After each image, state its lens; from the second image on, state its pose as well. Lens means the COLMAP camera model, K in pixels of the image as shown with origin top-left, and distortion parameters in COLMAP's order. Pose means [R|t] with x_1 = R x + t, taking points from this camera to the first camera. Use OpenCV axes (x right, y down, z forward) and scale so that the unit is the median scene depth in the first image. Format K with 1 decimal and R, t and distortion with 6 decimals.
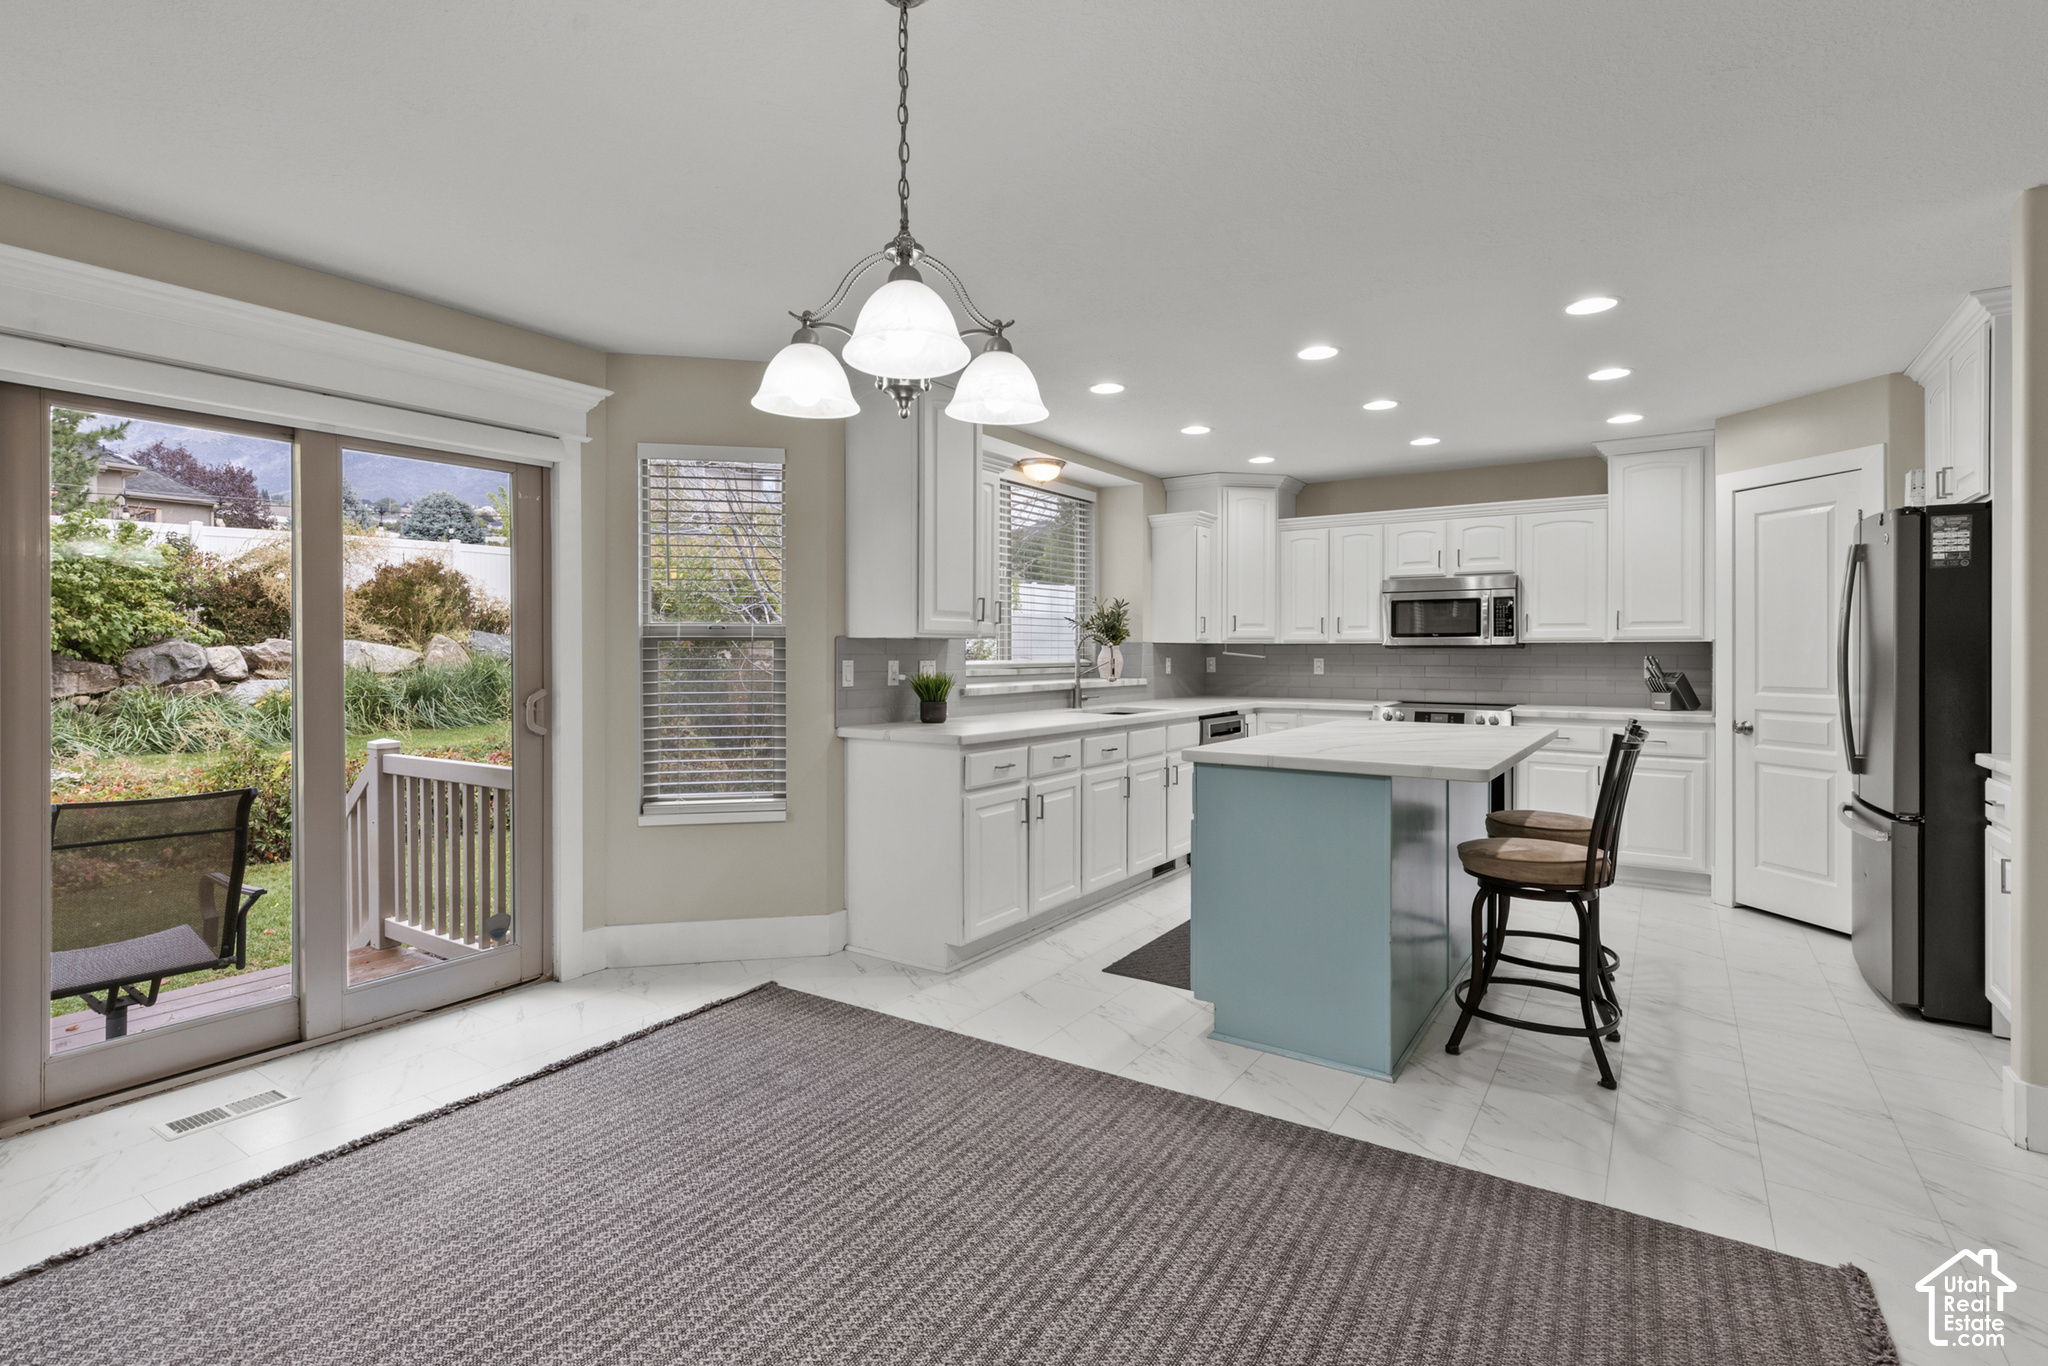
lens RADIAL K [[960.3, 0, 1027.0], [0, 960.3, 651.9], [0, 0, 1]] dist [0.006387, -0.003245]
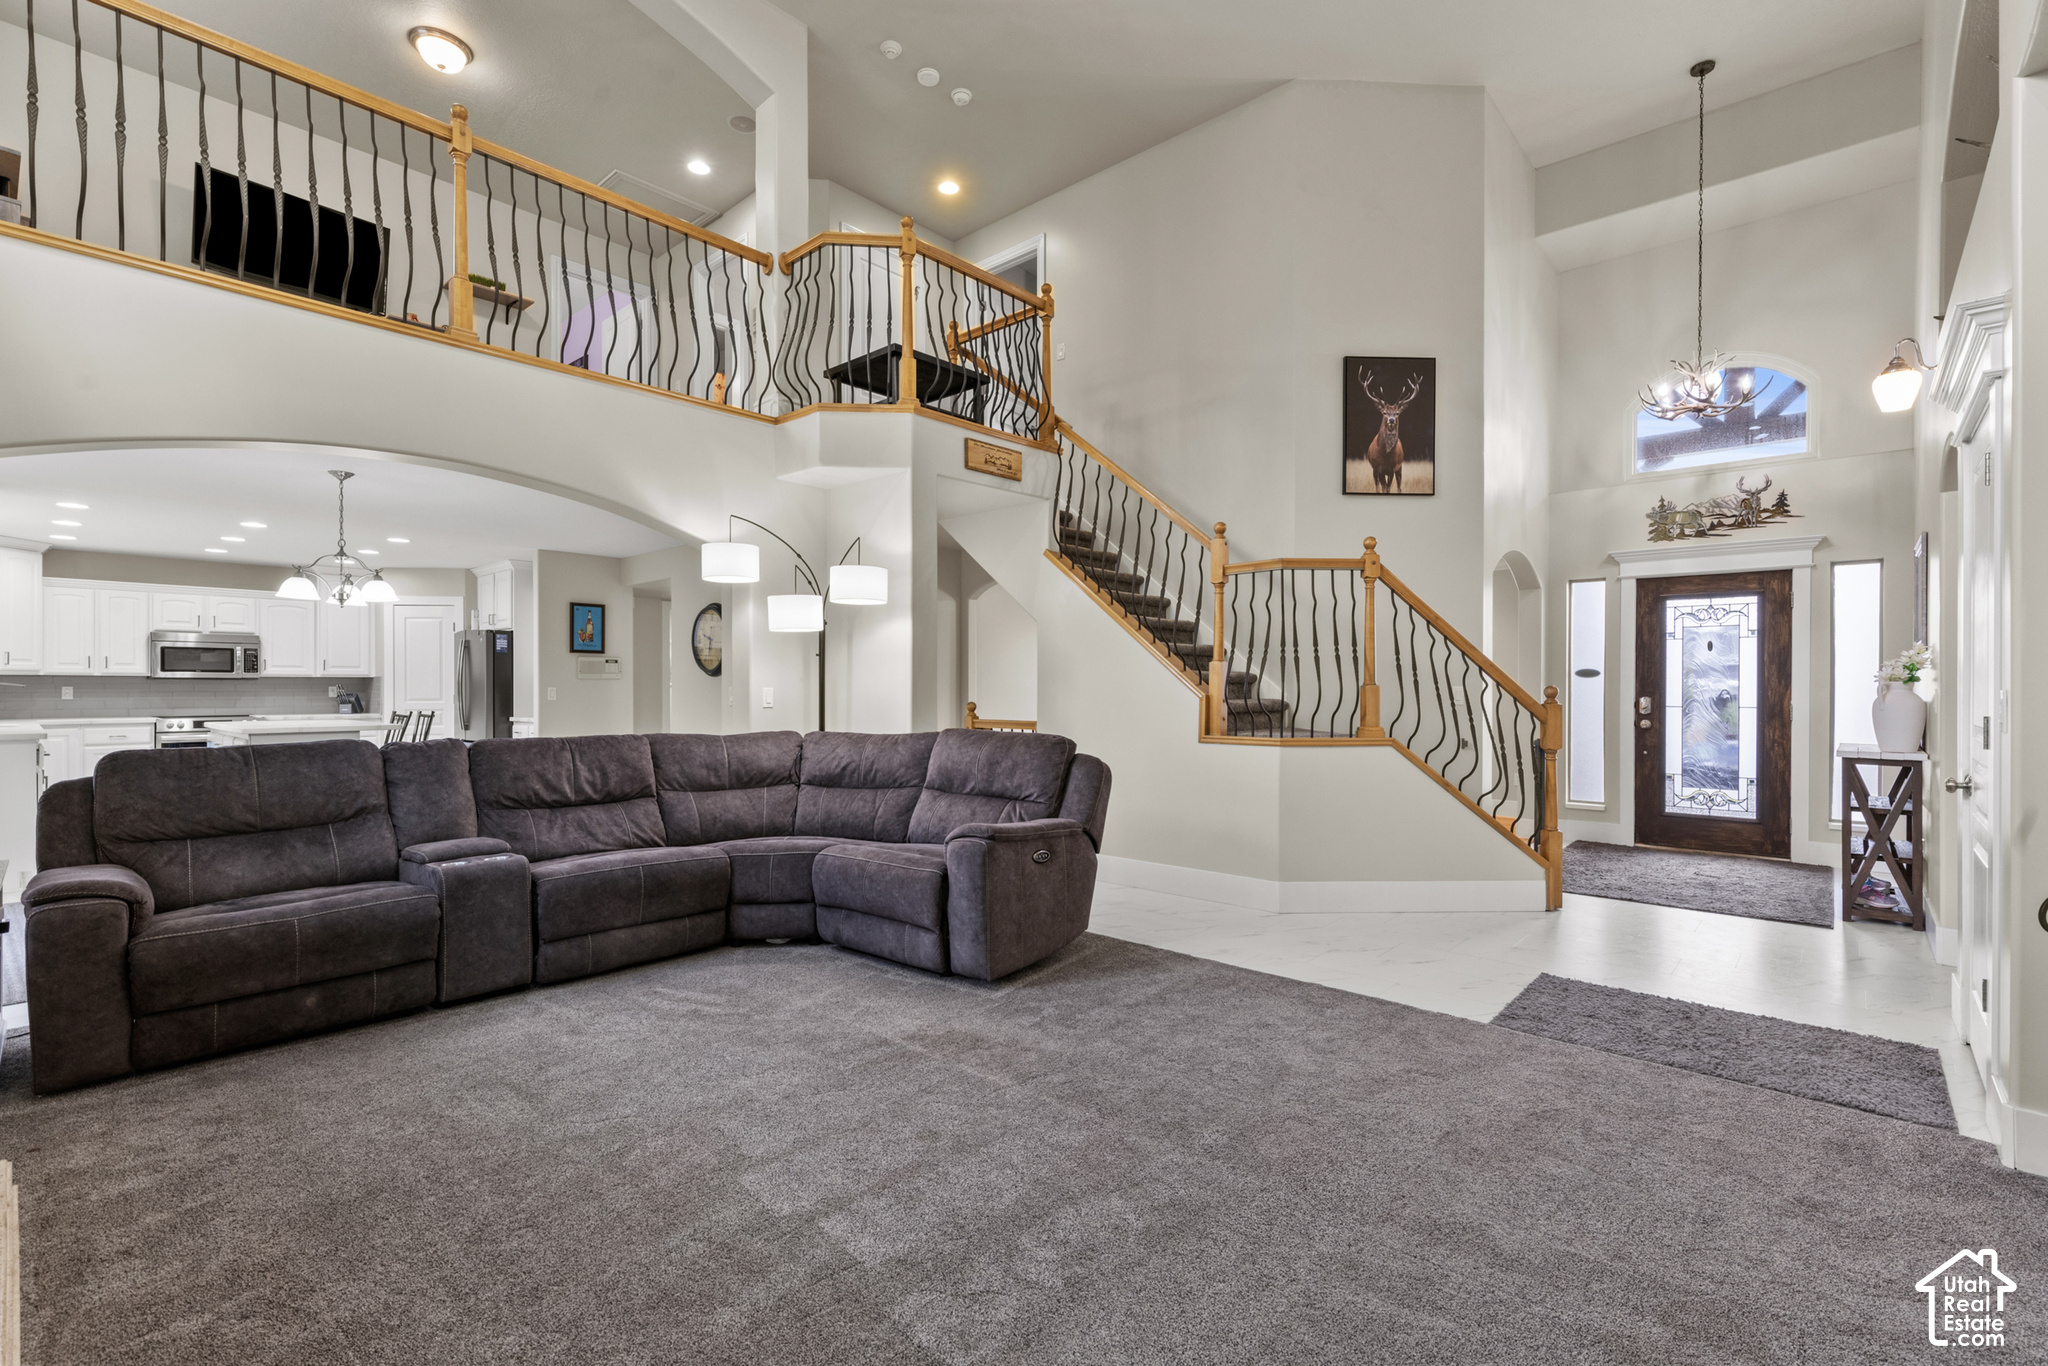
lens RADIAL K [[904.7, 0, 995.2], [0, 904.7, 688.0], [0, 0, 1]] dist [0.004988, 0.000525]
pose [[0.160108, -0.001007, 0.987099, -0.871468], [-0.000807, 0.999999, 0.001151, 0.007506], [-0.987099, -0.000980, 0.160107, -0.520738]]
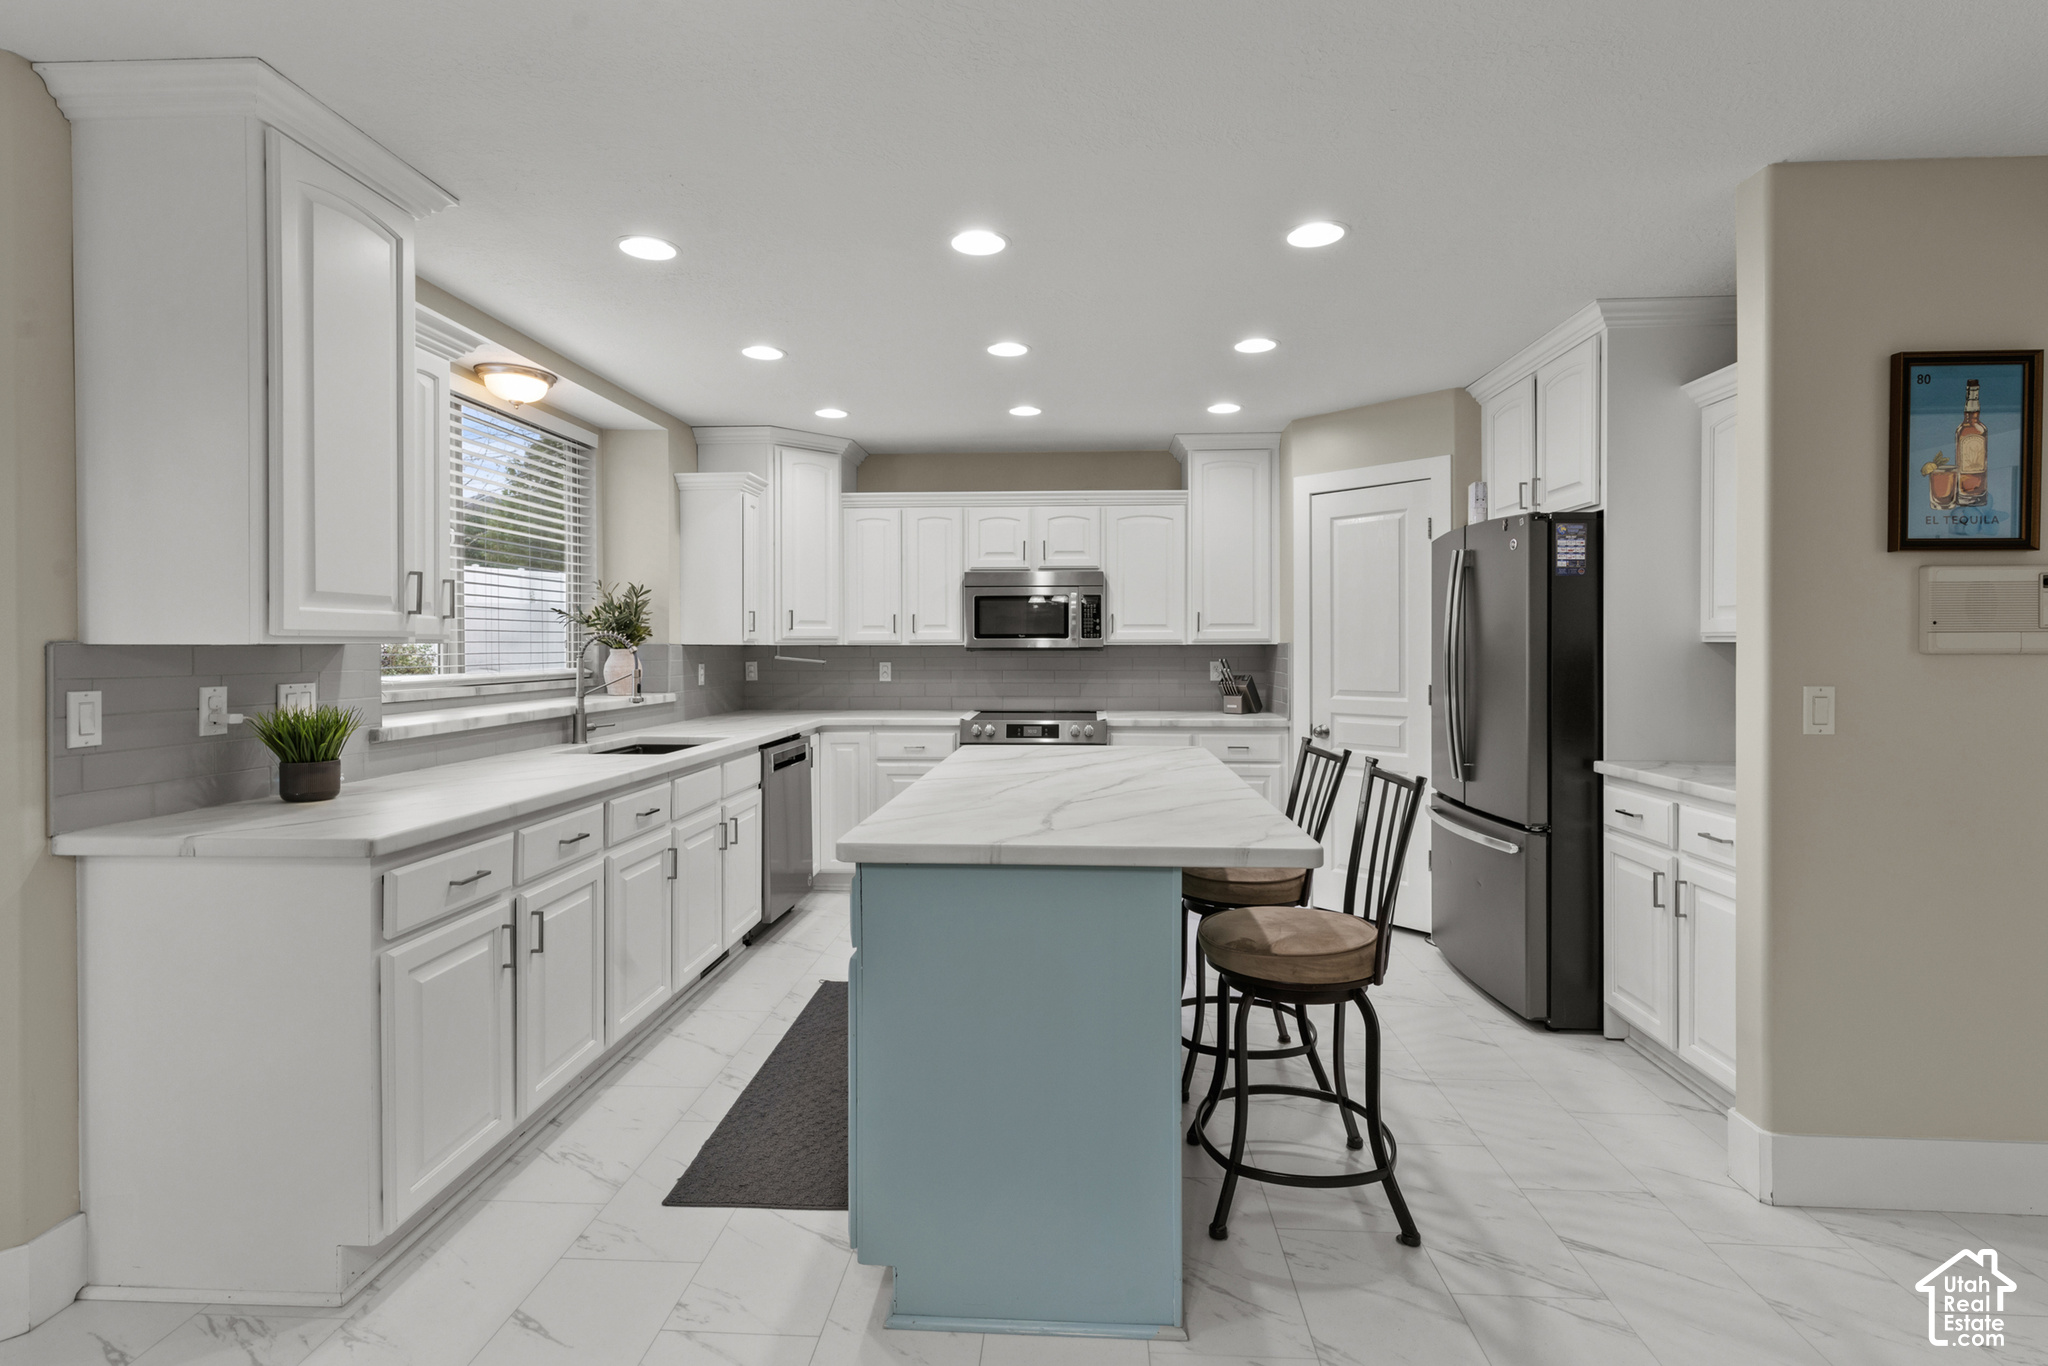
lens RADIAL K [[960.3, 0, 1036.0], [0, 960.3, 653.9], [0, 0, 1]] dist [0.006387, -0.003245]
pose [[0.859366, -0.006743, 0.511317, -0.017988], [0.002249, 0.999953, 0.009407, -0.010348], [-0.511356, -0.006934, 0.859341, 0.257172]]
